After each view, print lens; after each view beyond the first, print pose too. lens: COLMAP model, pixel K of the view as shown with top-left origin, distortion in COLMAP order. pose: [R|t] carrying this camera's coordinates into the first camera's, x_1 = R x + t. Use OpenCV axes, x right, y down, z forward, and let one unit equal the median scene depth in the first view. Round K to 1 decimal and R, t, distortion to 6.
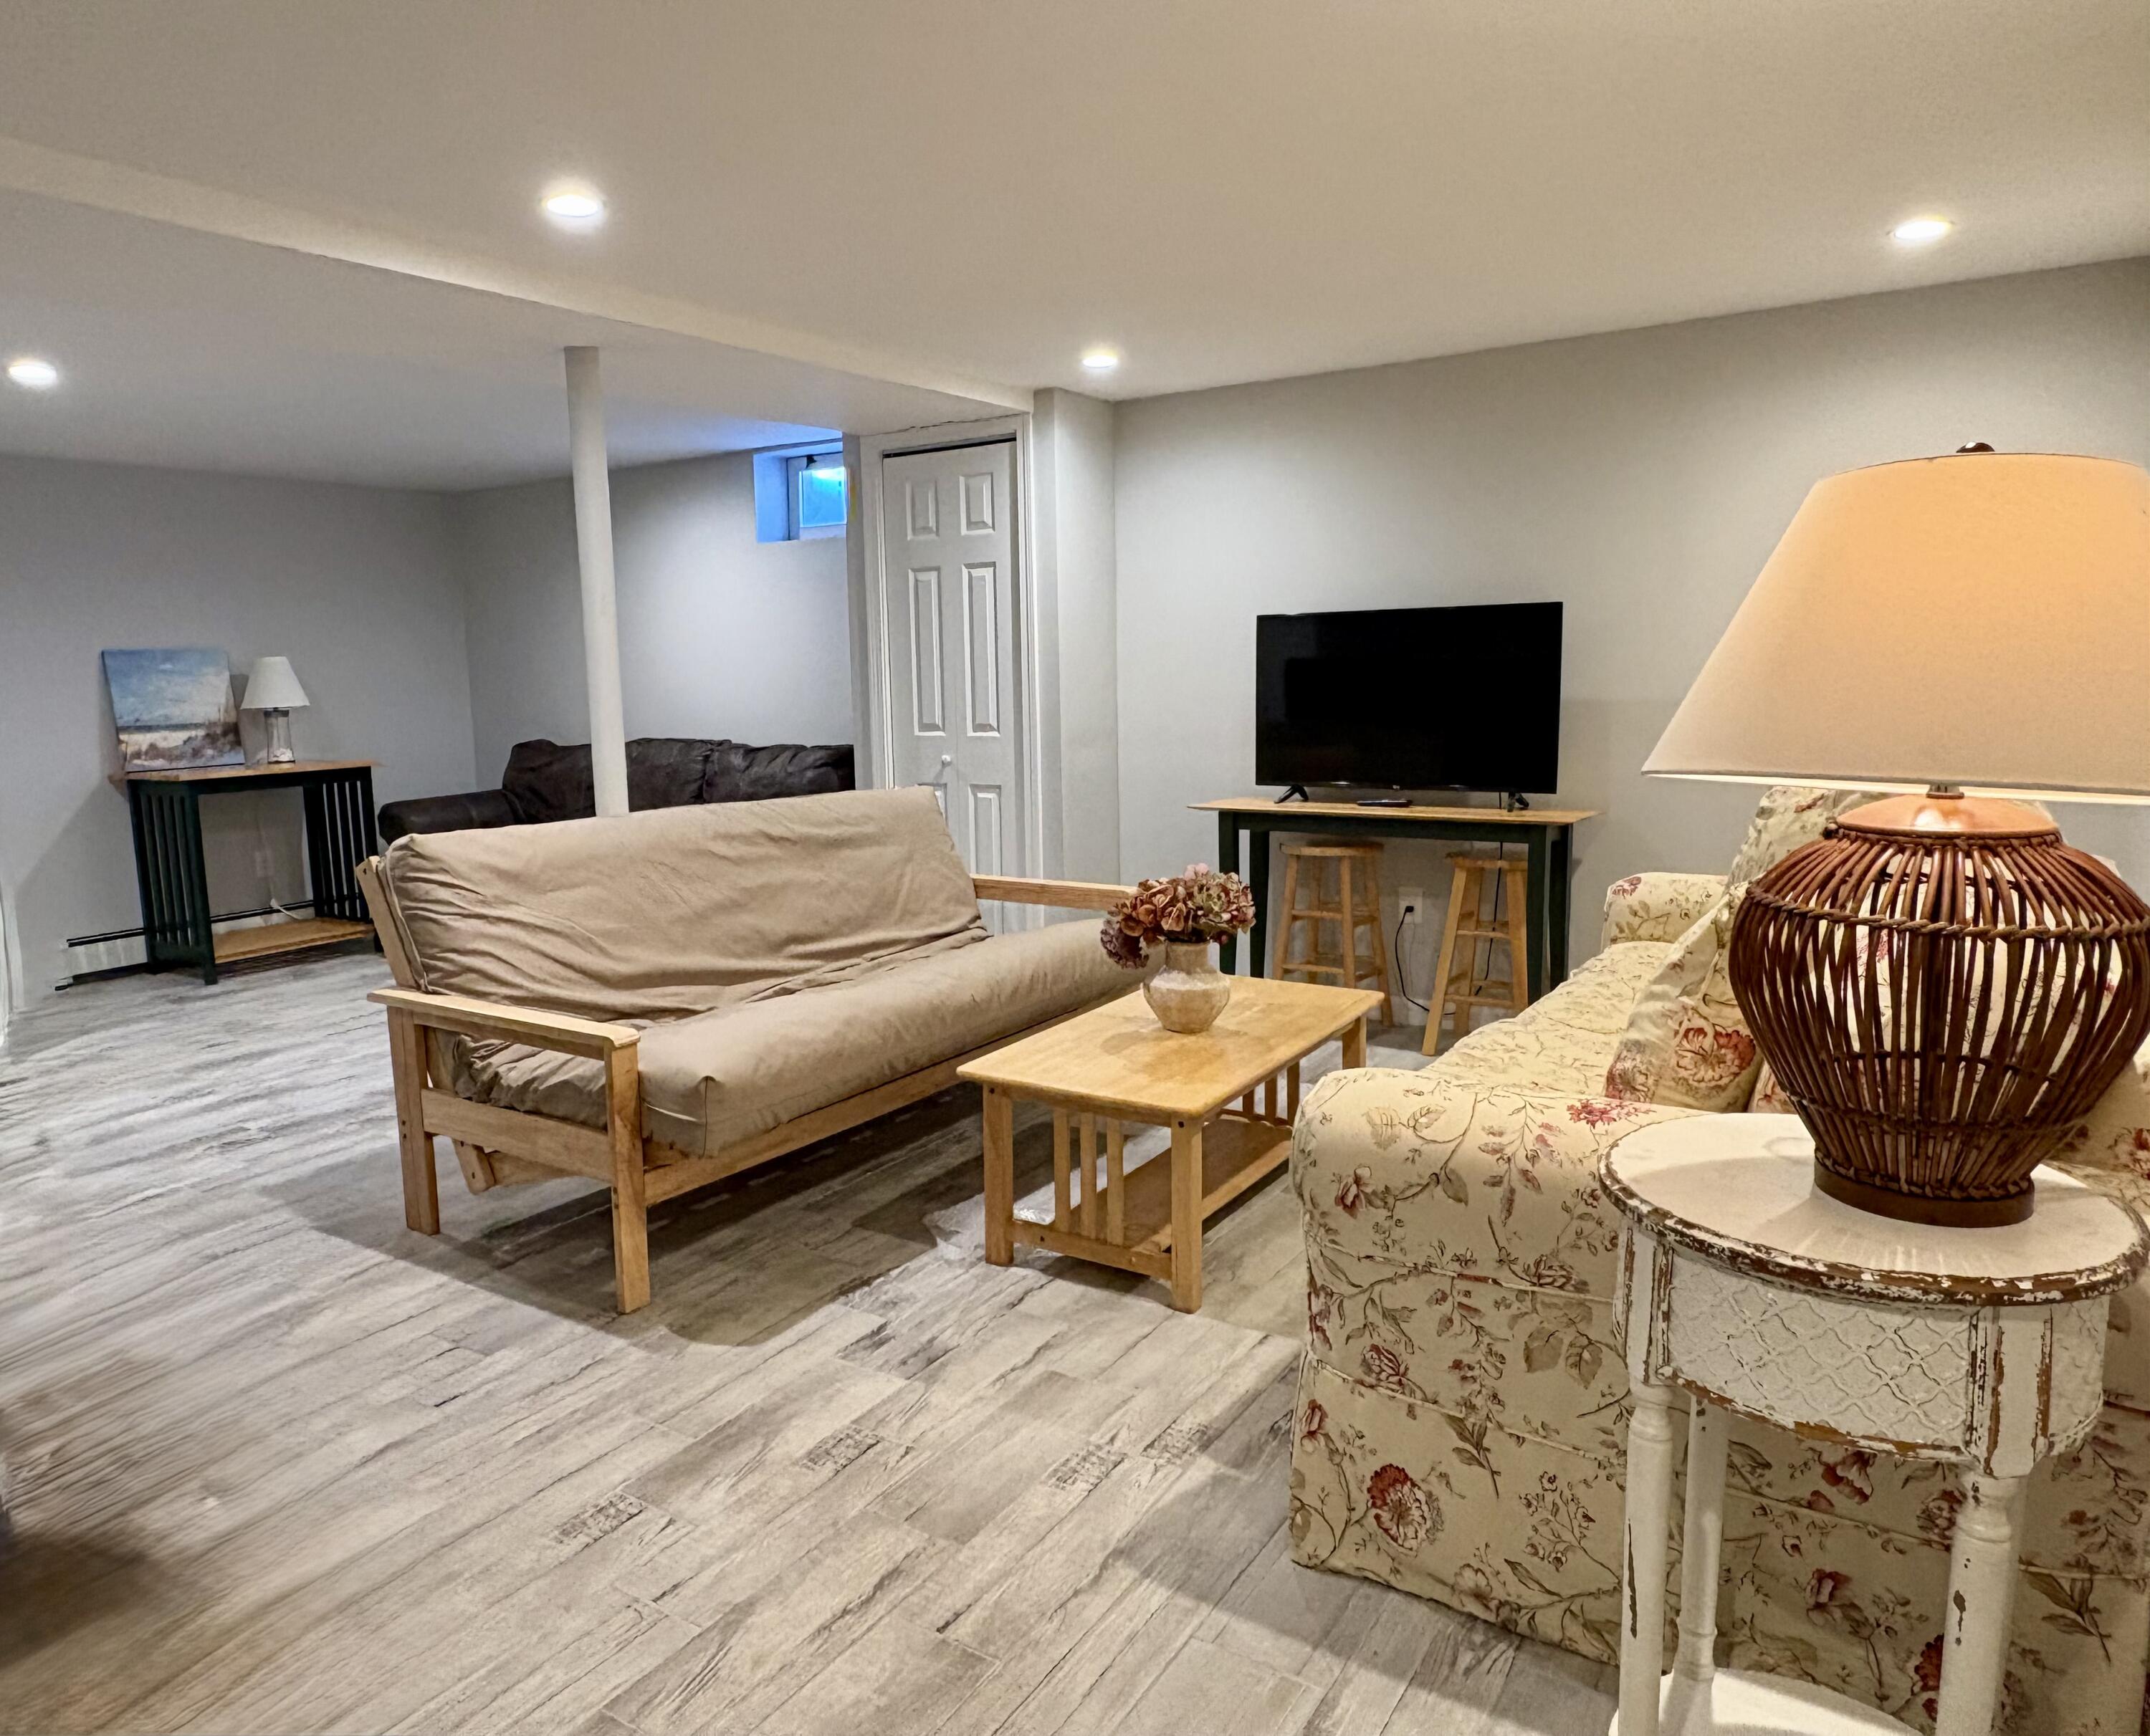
lens RADIAL K [[1489.0, 0, 975.7], [0, 1489.0, 863.4], [0, 0, 1]] dist [-0.001776, -0.001523]
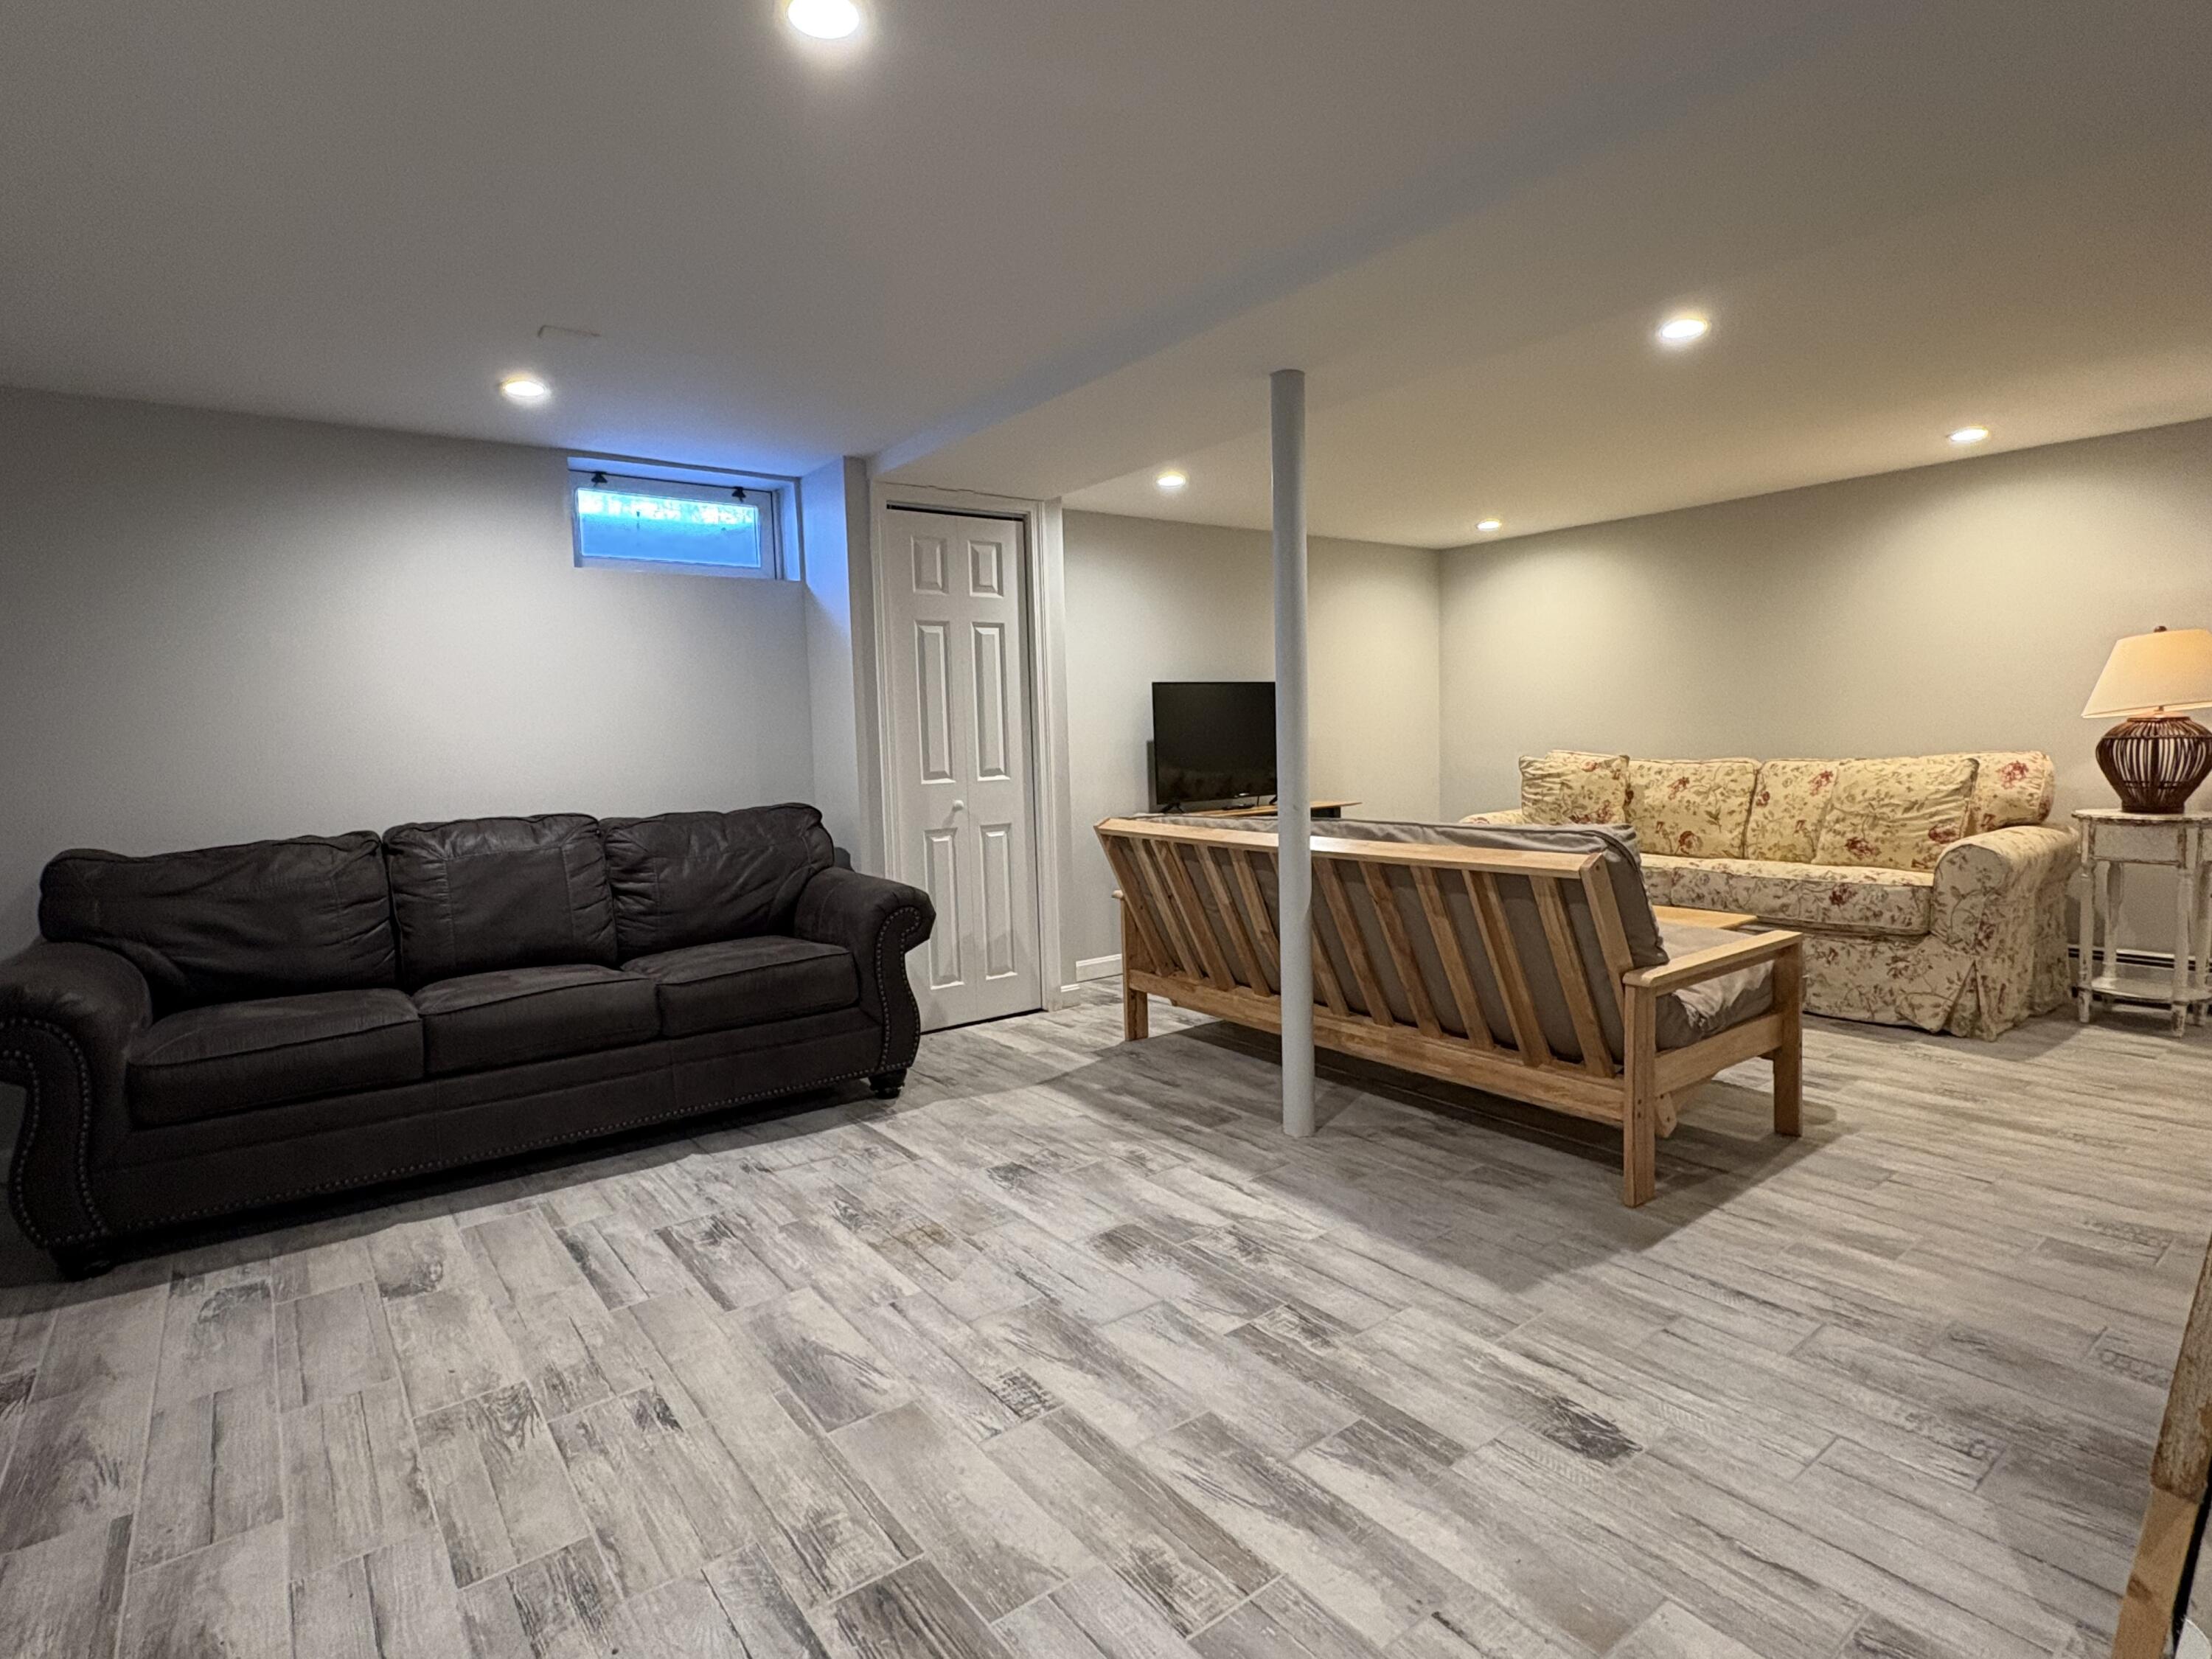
lens RADIAL K [[1135.7, 0, 1106.0], [0, 1135.7, 829.5], [0, 0, 1]] dist [-0.000103, 0.000487]
pose [[0.305338, -0.064971, 0.950025, -1.440664], [0.151928, 0.988214, 0.018753, -0.098926], [-0.940046, 0.138610, 0.311610, 1.254956]]
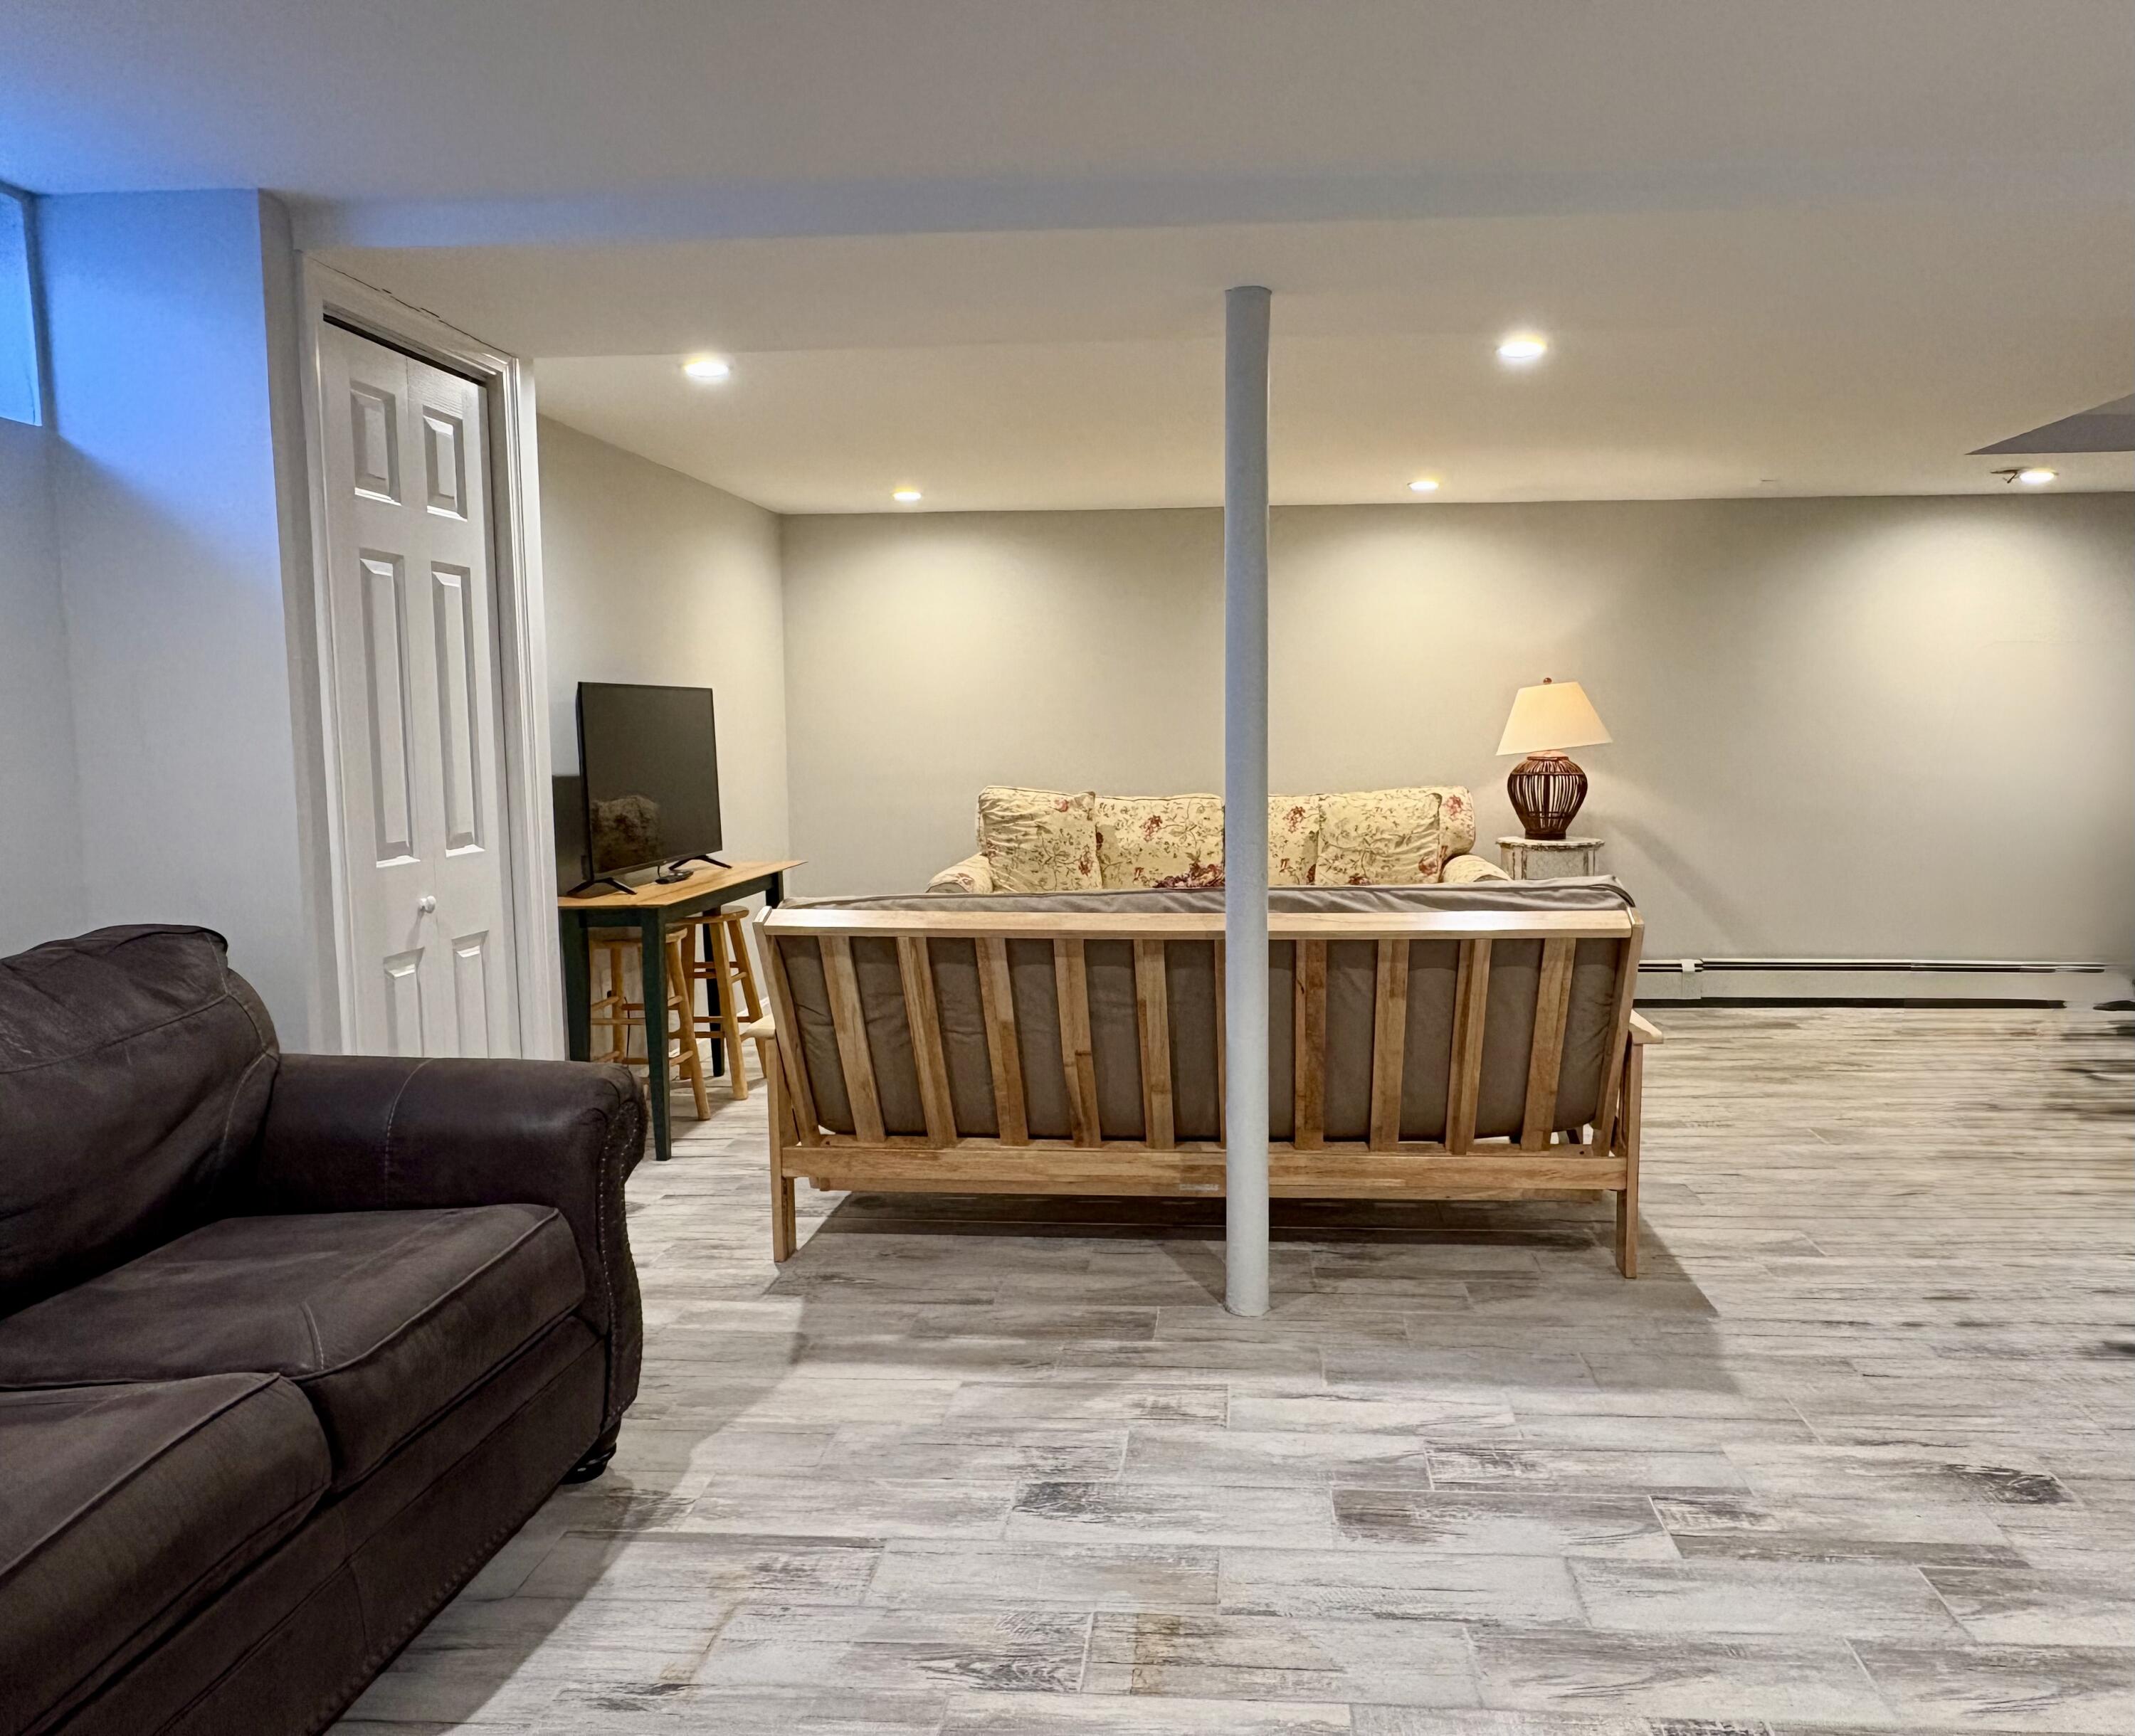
lens RADIAL K [[1473.1, 0, 1160.5], [0, 1473.1, 869.7], [0, 0, 1]] dist [-0.000707, 0.001934]
pose [[-0.521918, -0.054002, 0.851285, -1.211285], [0.139463, 0.979162, 0.147618, -0.240051], [-0.841518, 0.195767, -0.503511, 2.002140]]
